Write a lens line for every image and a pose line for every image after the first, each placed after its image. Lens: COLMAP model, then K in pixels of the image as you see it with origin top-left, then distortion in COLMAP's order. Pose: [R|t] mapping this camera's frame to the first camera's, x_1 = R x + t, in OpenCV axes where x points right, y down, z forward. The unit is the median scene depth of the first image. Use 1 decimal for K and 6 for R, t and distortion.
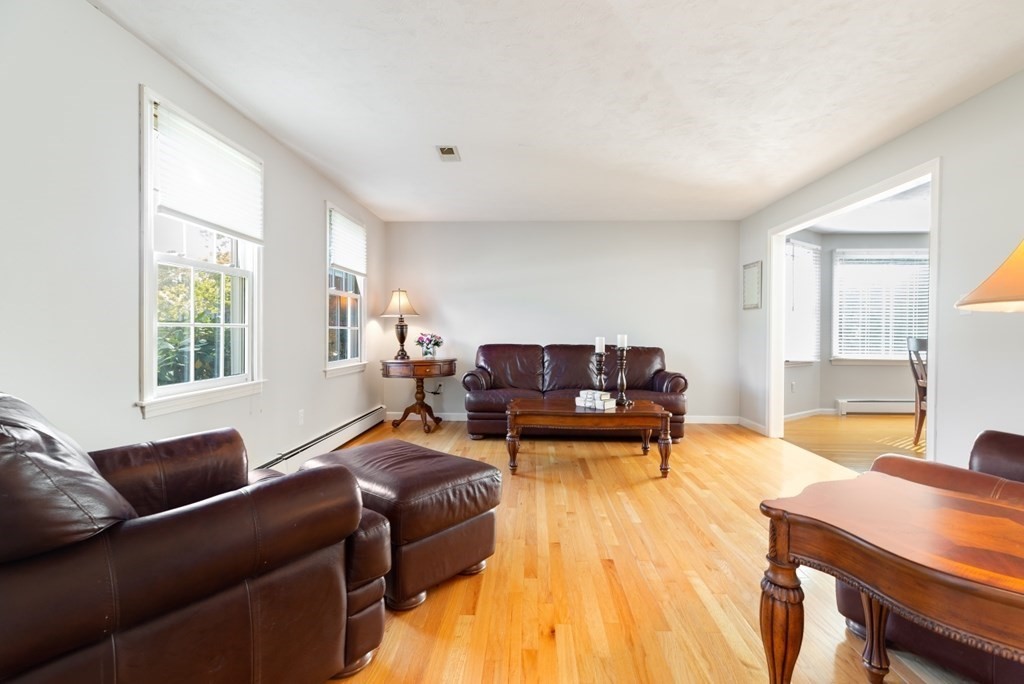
lens RADIAL K [[463.3, 0, 513.9], [0, 463.3, 339.4], [0, 0, 1]] dist [0.002715, 0.000266]
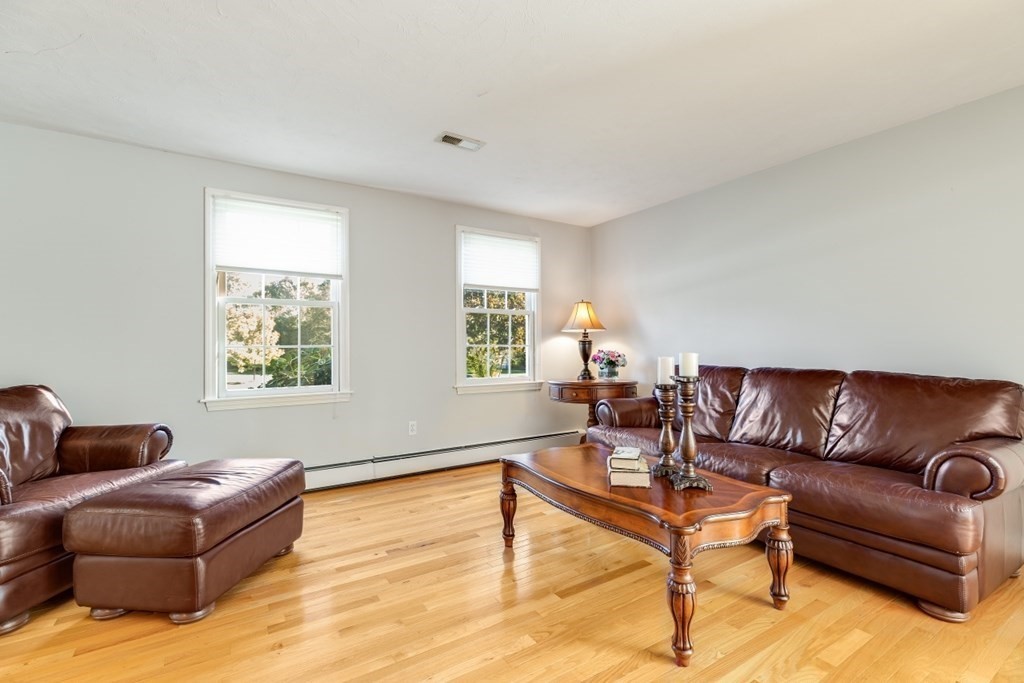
lens RADIAL K [[463.3, 0, 511.3], [0, 463.3, 344.1], [0, 0, 1]] dist [0.002715, 0.000266]
pose [[0.576915, -0.015336, -0.816660, 0.393193], [-0.003566, 0.999767, -0.021294, -0.005935], [0.816796, 0.015197, 0.576726, 0.381488]]
